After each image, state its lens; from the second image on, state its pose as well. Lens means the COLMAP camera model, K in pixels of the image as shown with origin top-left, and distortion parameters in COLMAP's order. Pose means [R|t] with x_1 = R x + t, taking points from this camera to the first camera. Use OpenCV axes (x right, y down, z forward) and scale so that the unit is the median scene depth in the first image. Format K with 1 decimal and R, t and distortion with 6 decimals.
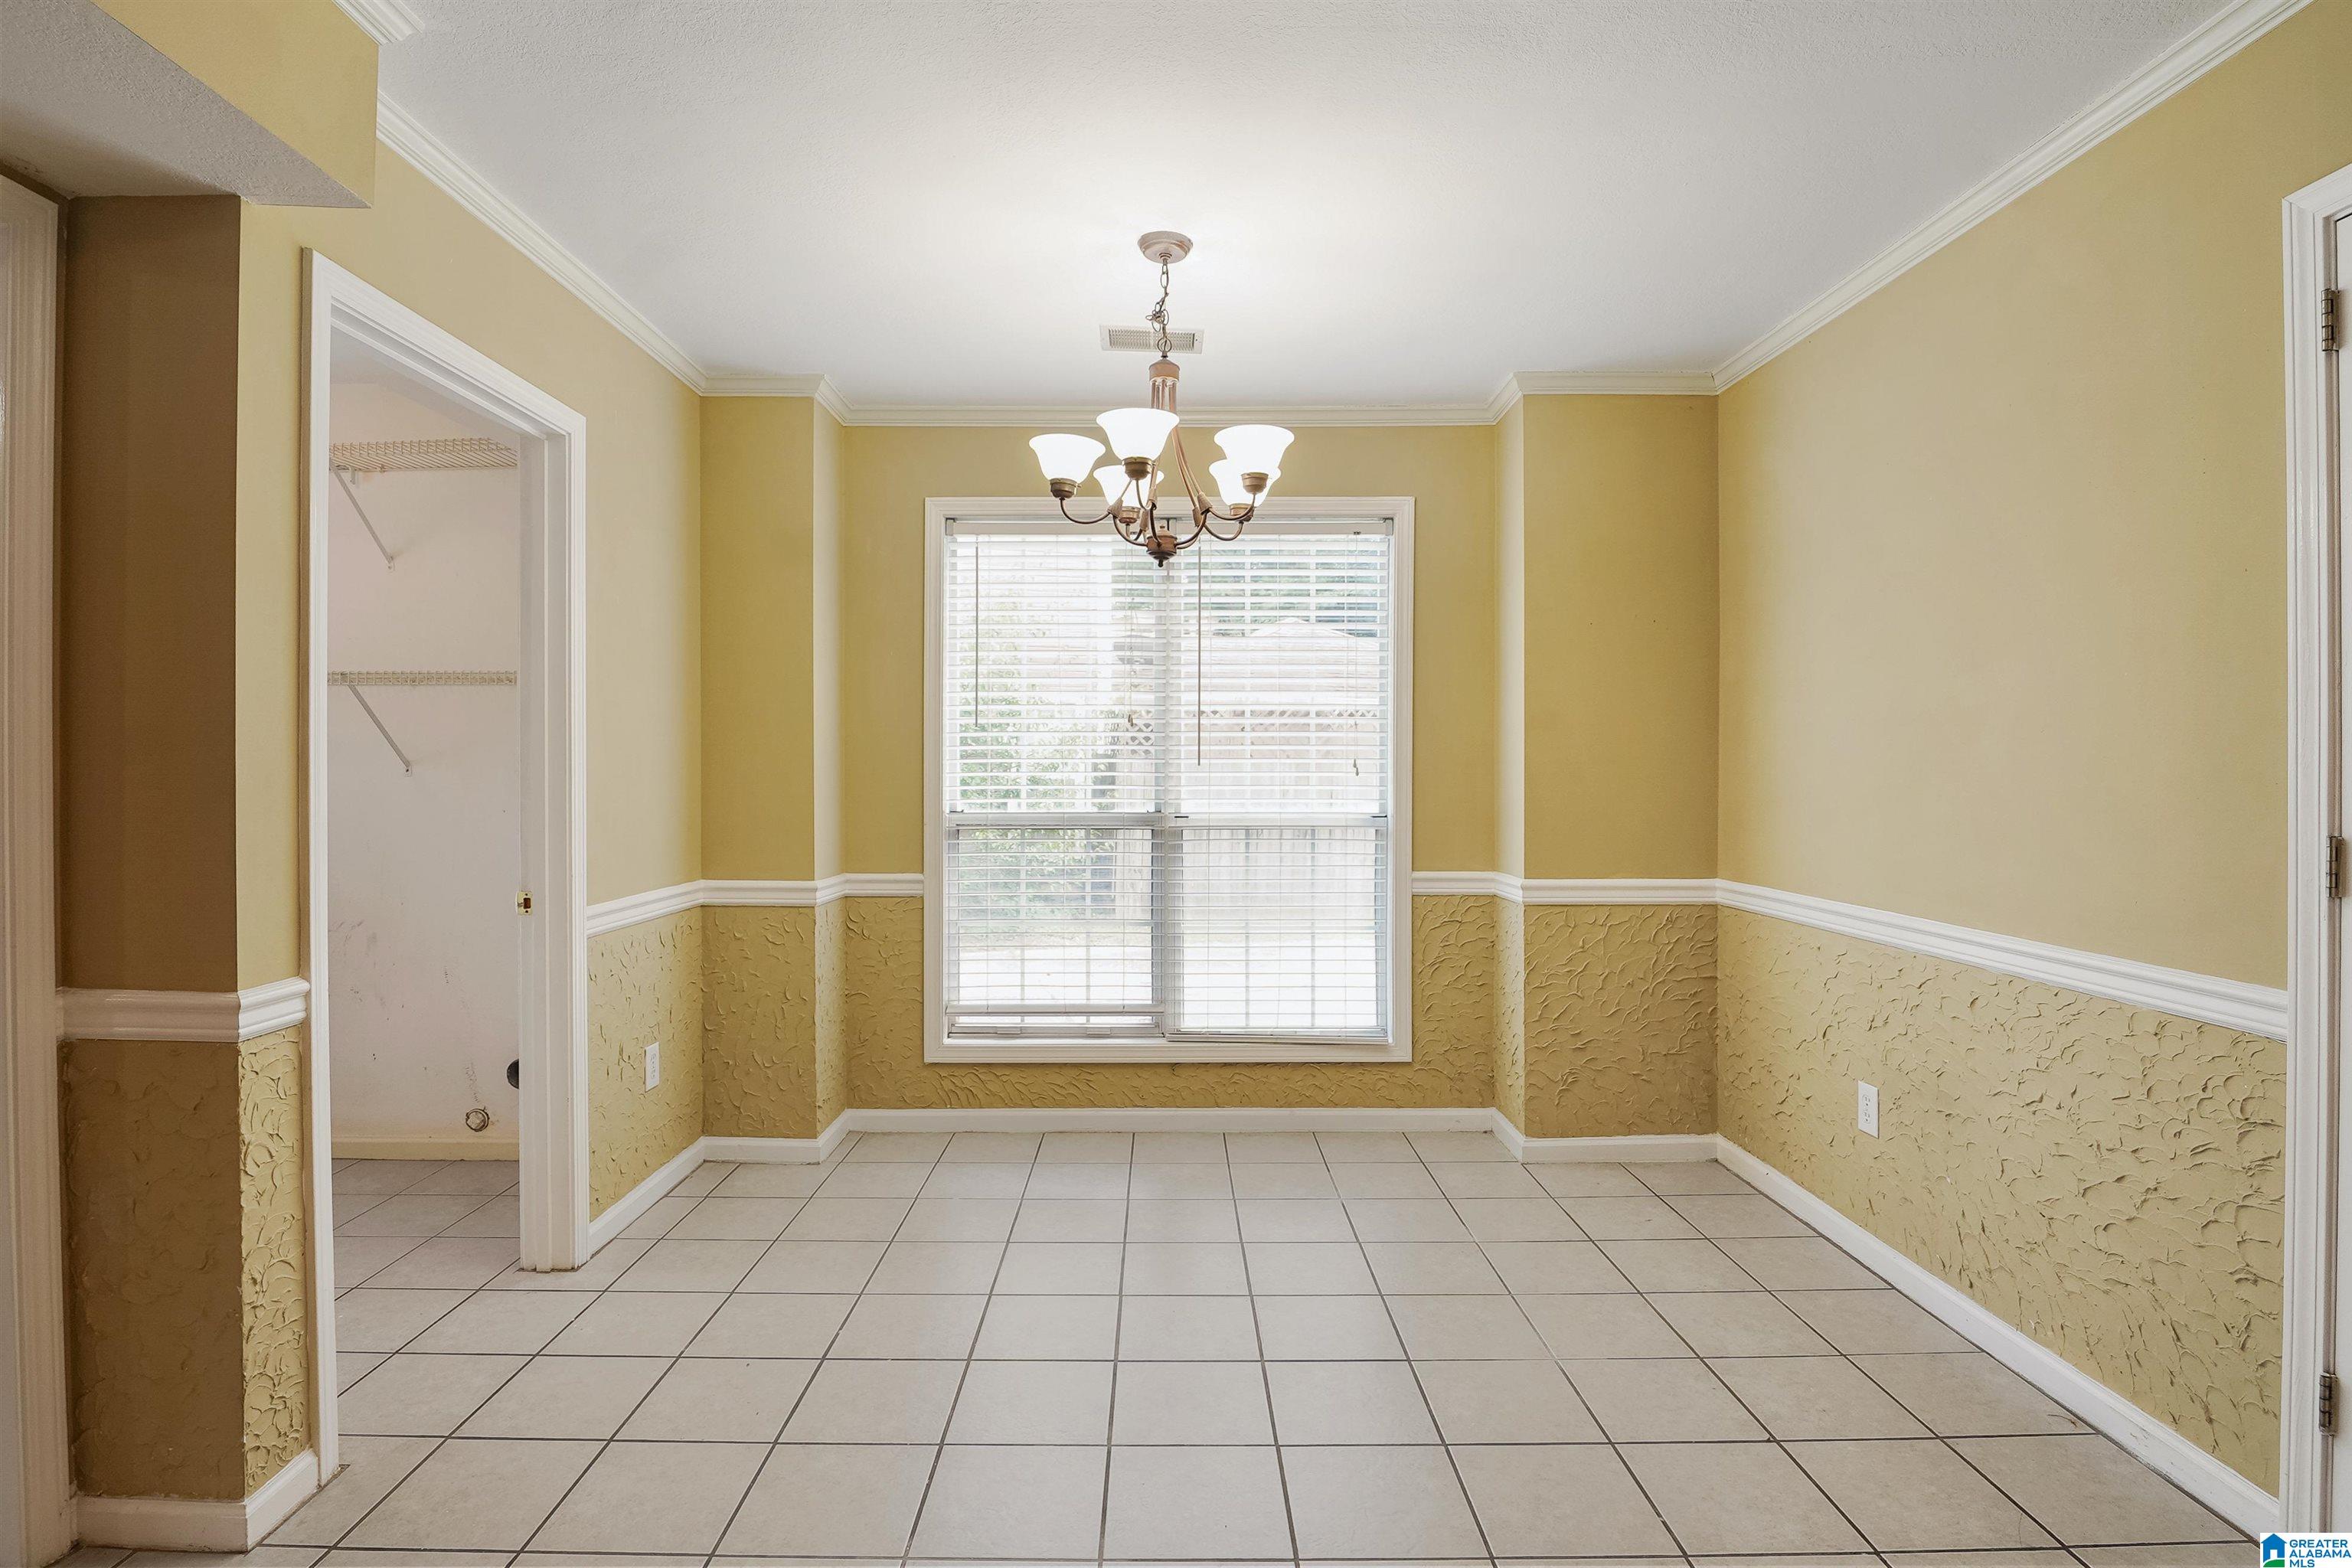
lens RADIAL K [[1151.3, 0, 1178.5], [0, 1151.3, 782.4], [0, 0, 1]] dist [-0.016204, -0.000741]
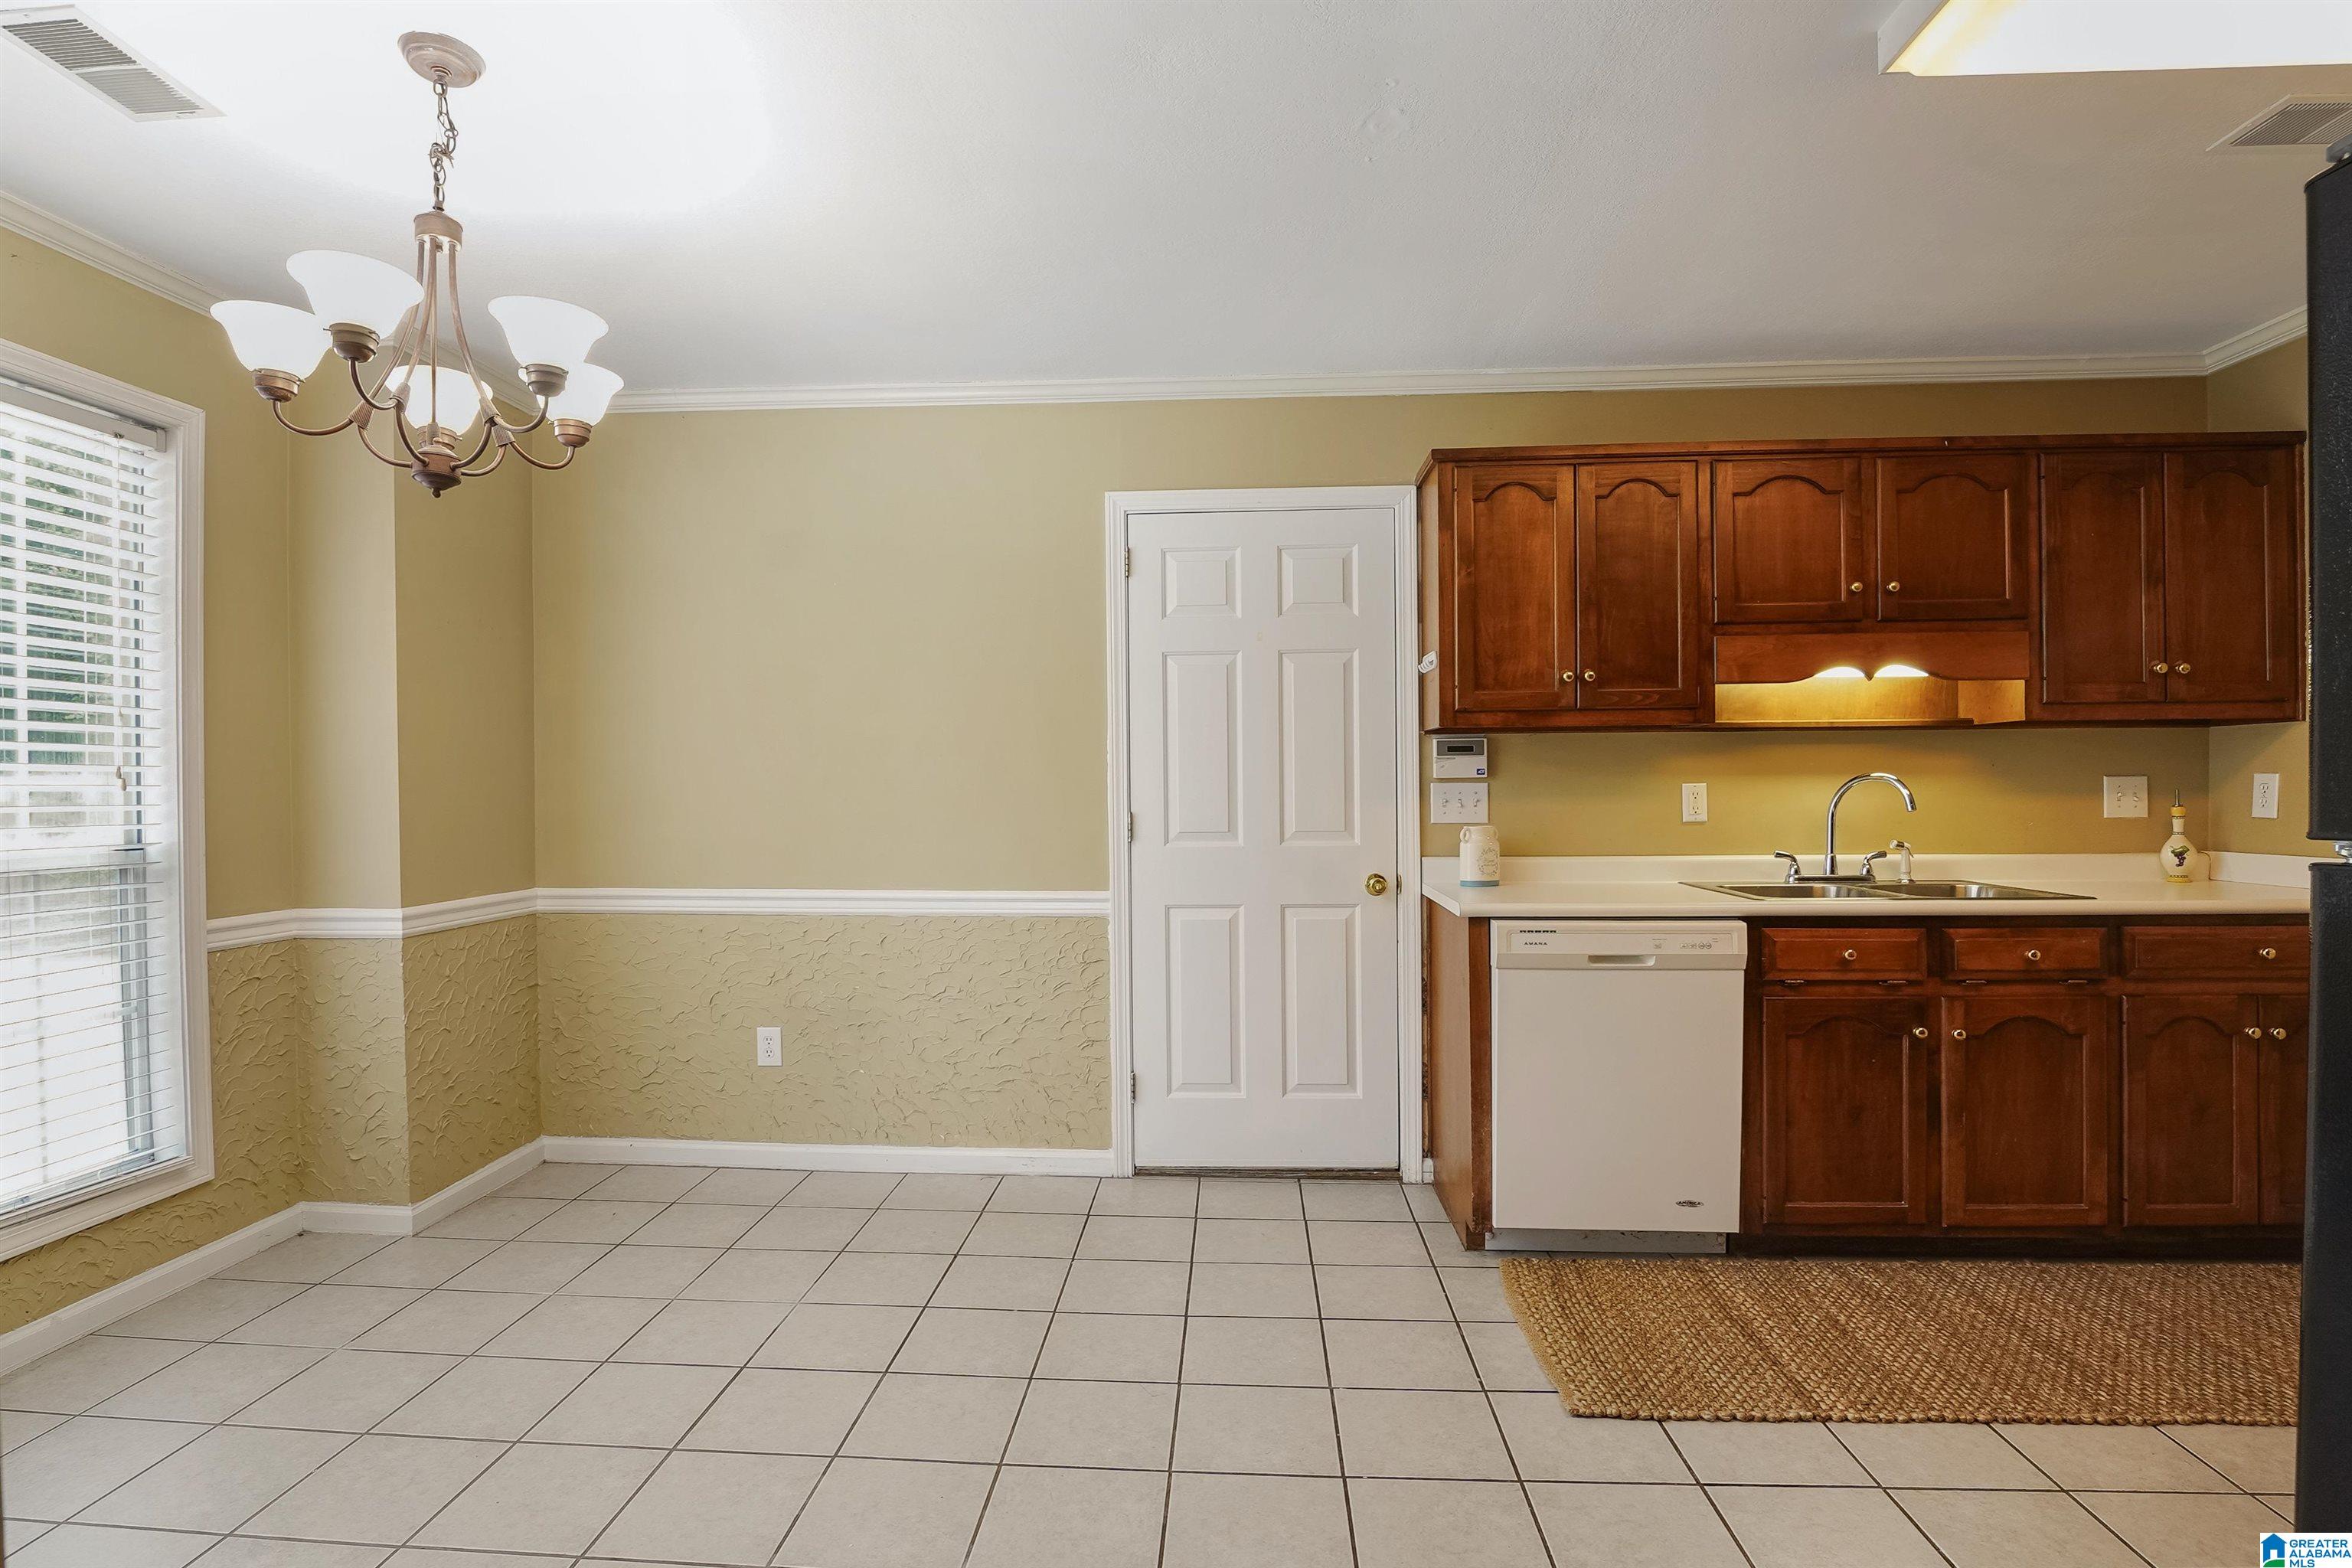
lens RADIAL K [[1151.3, 0, 1176.4], [0, 1151.3, 779.4], [0, 0, 1]] dist [-0.016204, -0.000741]
pose [[0.091337, -0.001730, 0.995819, -0.514367], [0.013696, 0.999906, 0.000481, -0.005428], [-0.995726, 0.013595, 0.091352, 0.349715]]
